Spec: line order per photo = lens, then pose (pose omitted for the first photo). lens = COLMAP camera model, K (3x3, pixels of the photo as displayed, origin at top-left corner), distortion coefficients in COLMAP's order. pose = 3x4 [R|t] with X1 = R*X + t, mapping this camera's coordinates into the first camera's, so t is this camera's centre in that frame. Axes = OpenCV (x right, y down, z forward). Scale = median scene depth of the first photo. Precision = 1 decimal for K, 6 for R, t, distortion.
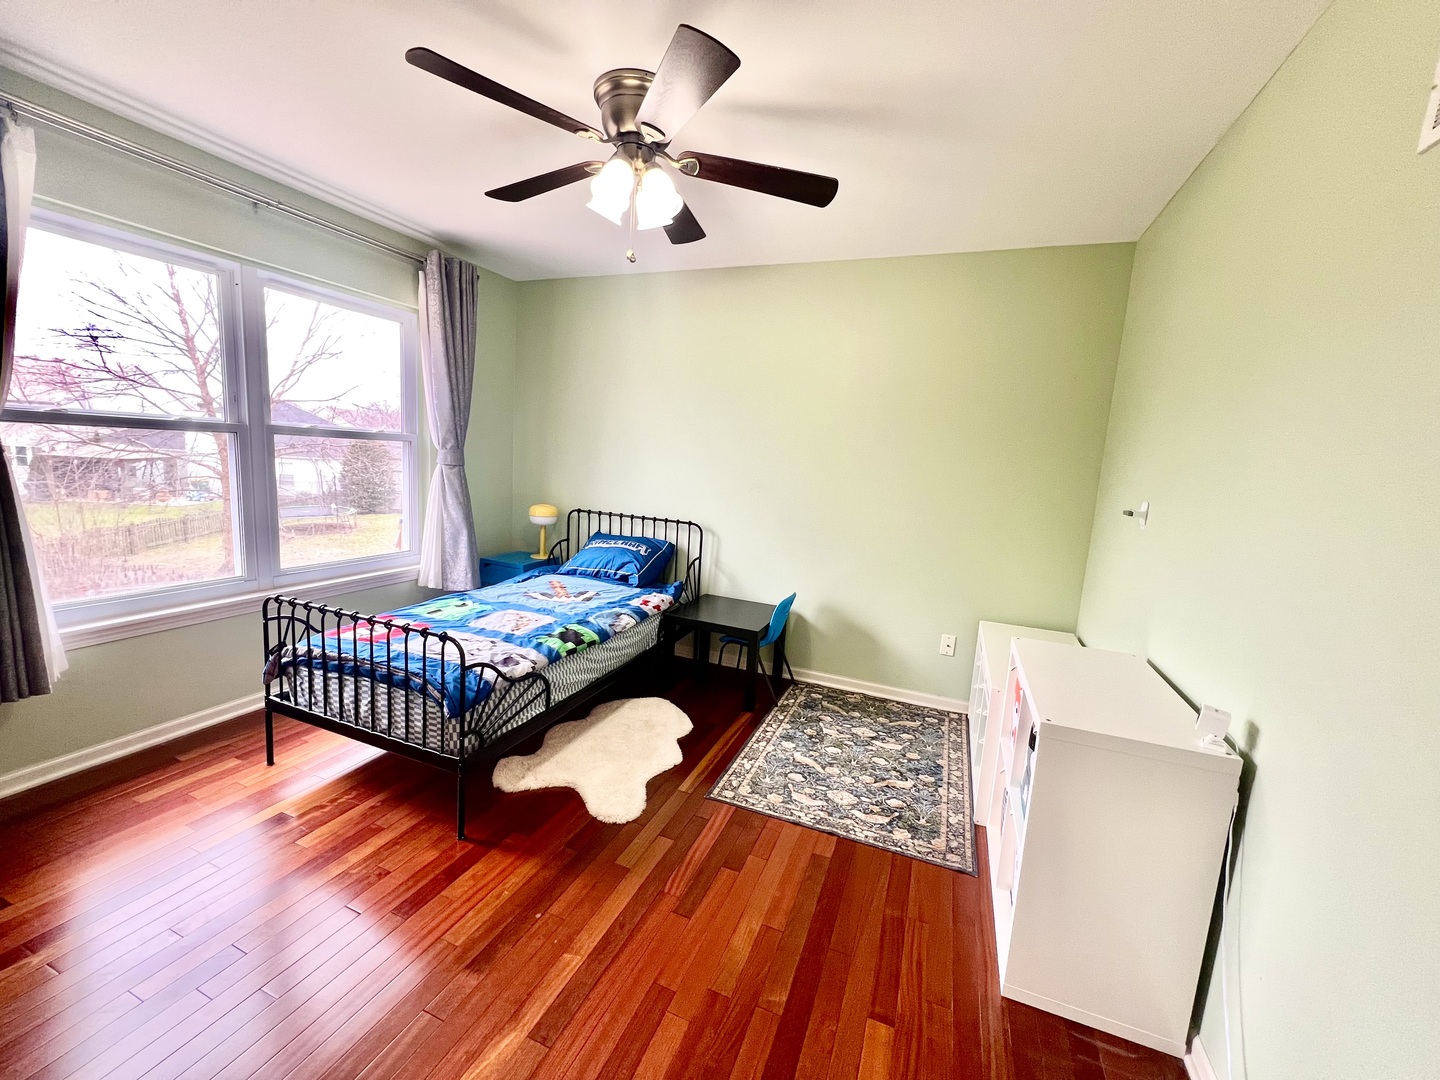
lens RADIAL K [[574.9, 0, 718.3], [0, 574.9, 543.4], [0, 0, 1]] dist [-0.001779, 0.000486]
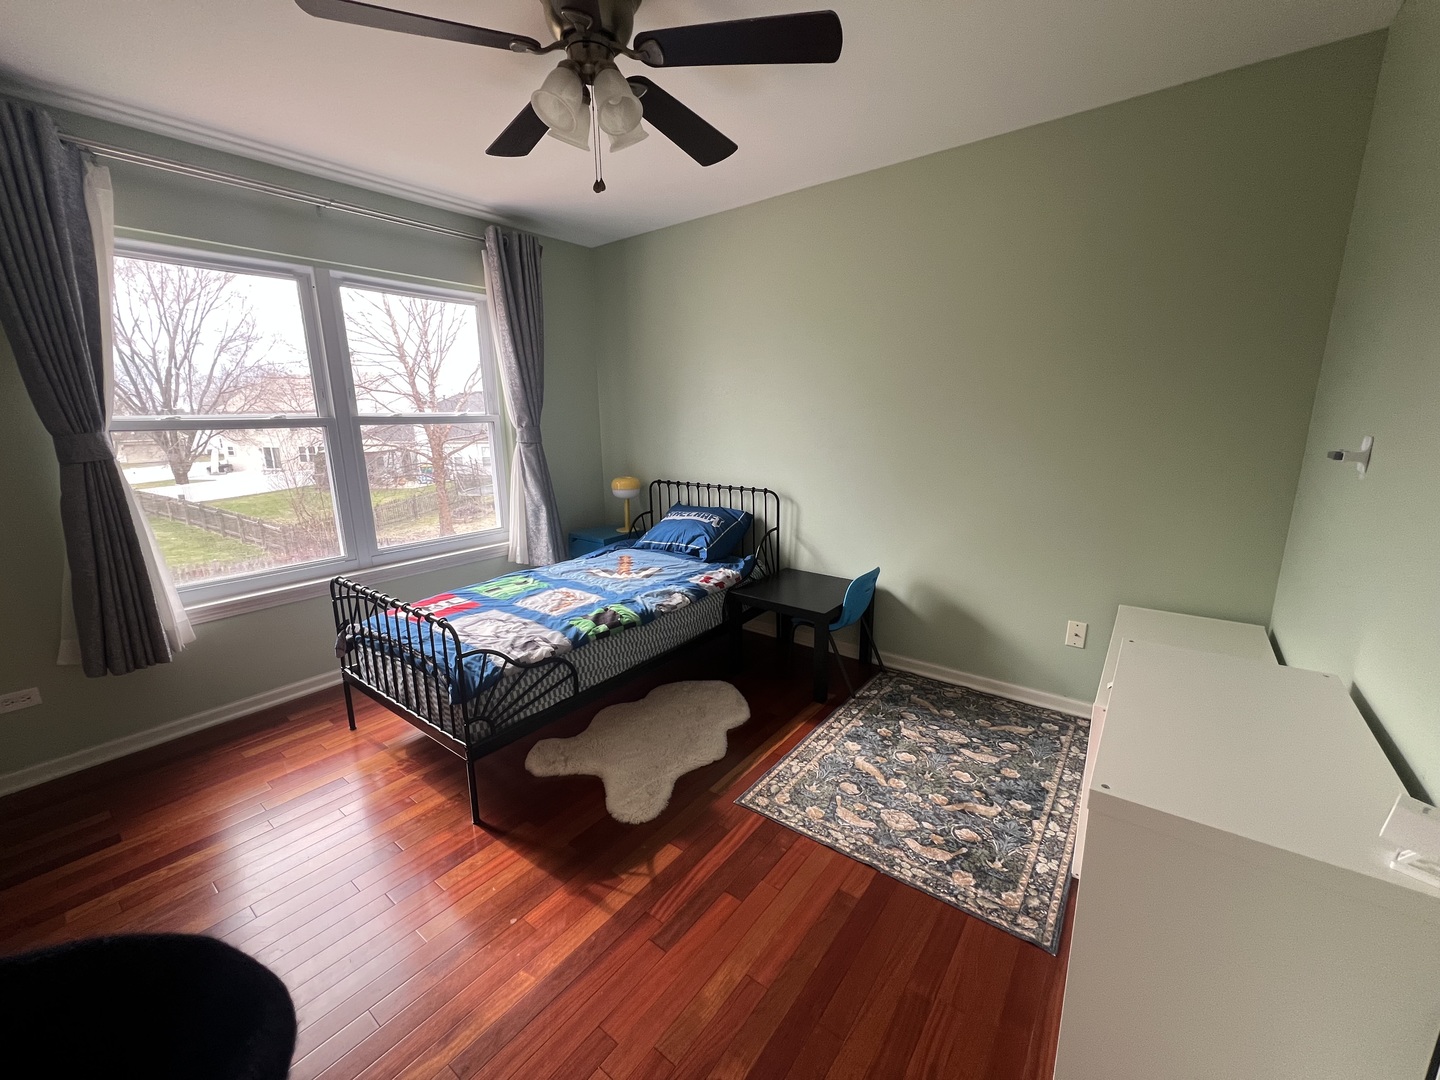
lens RADIAL K [[574.9, 0, 717.8], [0, 574.9, 543.6], [0, 0, 1]] dist [-0.001779, 0.000486]
pose [[0.960902, -0.014388, -0.276514, 0.189003], [0.032111, 0.997701, 0.059672, -0.012080], [0.275020, -0.066218, 0.959156, 0.152089]]
